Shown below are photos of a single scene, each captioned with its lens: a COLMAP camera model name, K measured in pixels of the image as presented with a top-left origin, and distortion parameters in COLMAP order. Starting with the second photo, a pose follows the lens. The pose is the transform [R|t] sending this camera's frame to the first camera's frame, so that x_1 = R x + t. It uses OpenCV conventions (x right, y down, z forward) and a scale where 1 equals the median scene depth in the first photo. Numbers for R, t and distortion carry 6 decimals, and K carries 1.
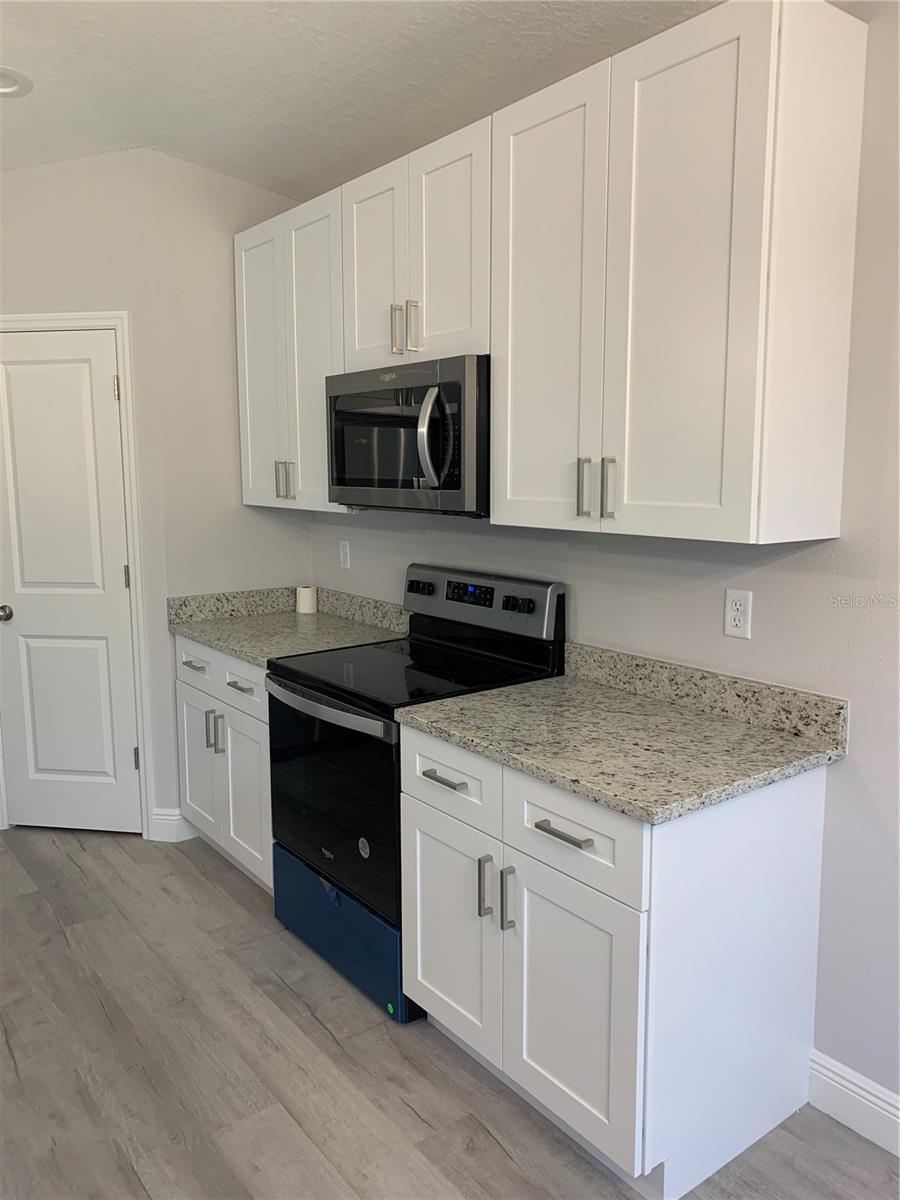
lens RADIAL K [[926.2, 0, 446.6], [0, 926.2, 587.3], [0, 0, 1]] dist [0.013548, -0.011533]
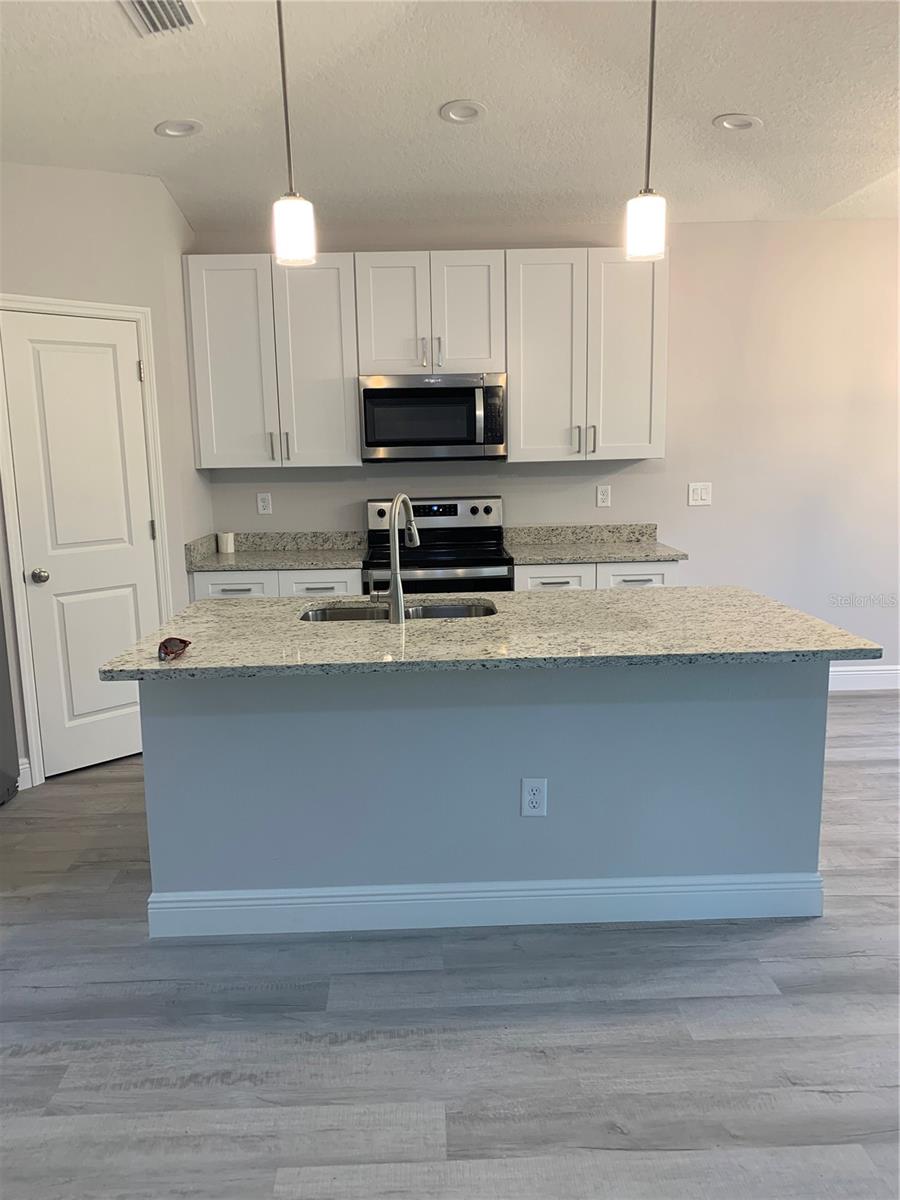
lens RADIAL K [[926.2, 0, 451.1], [0, 926.2, 610.1], [0, 0, 1]] dist [0.013548, -0.011533]
pose [[0.573666, -0.144349, 0.806270, -1.196897], [0.129869, 0.987927, 0.084470, 0.042802], [-0.808729, 0.056252, 0.585486, -0.009872]]
